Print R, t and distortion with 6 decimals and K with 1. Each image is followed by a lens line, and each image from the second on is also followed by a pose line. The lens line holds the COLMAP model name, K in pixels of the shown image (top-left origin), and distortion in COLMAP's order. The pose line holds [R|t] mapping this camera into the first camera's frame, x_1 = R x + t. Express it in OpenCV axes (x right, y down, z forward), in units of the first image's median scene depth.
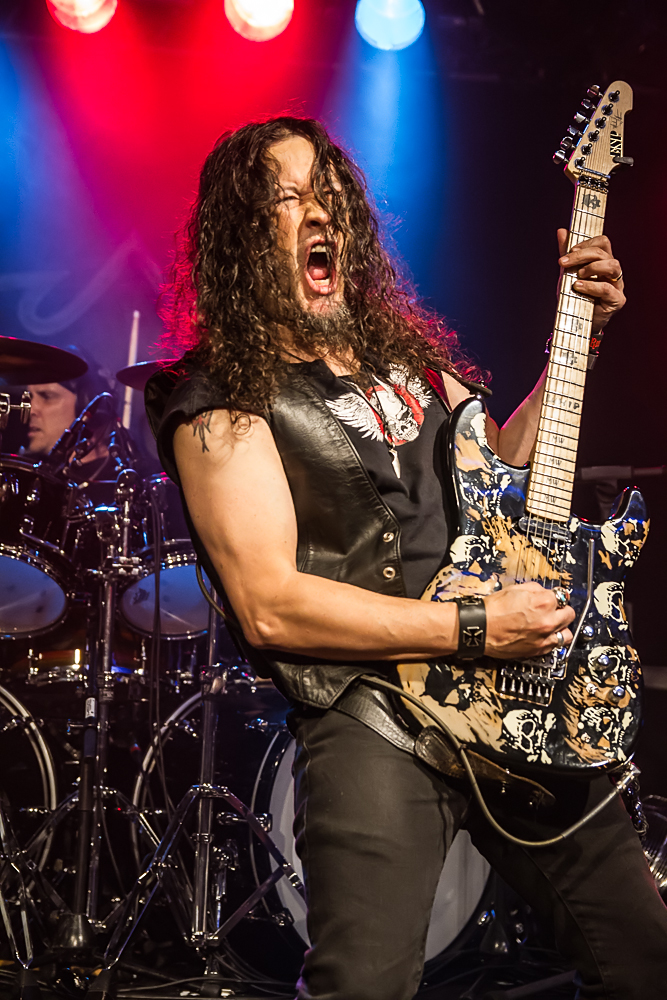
lens RADIAL K [[2132.4, 0, 332.0], [0, 2132.4, 497.5], [0, 0, 1]] dist [0.149869, 0.000000]
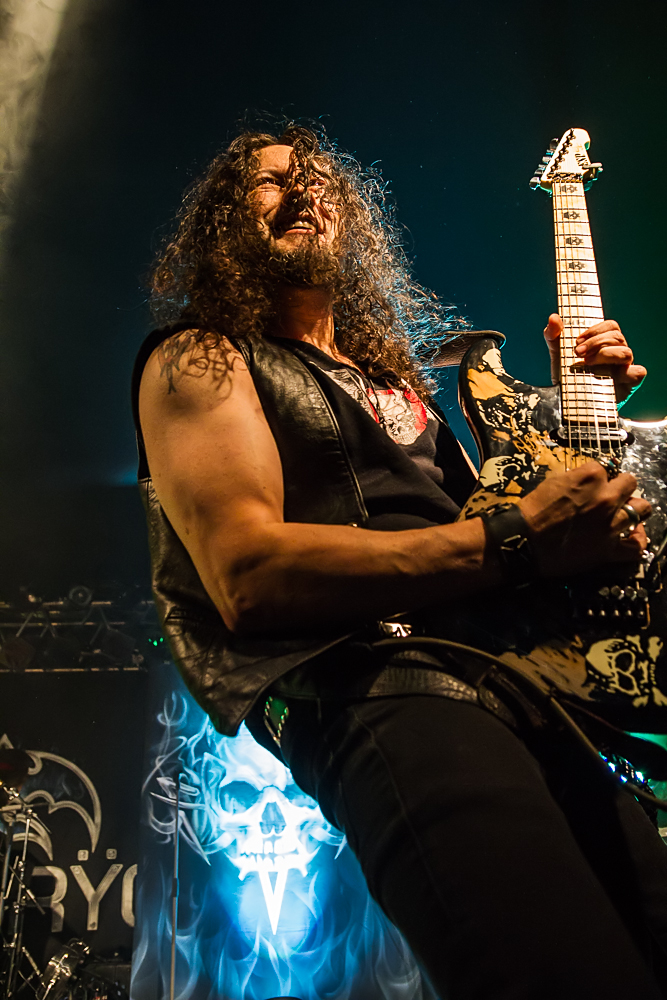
lens RADIAL K [[781.1, 0, 341.2], [0, 781.1, 496.2], [0, 0, 1]] dist [-0.122397, 0.088896]
pose [[0.929171, -0.254946, -0.267663, 0.084675], [0.161048, 0.930966, -0.327667, 0.122328], [0.332722, 0.261353, 0.906085, 0.713204]]
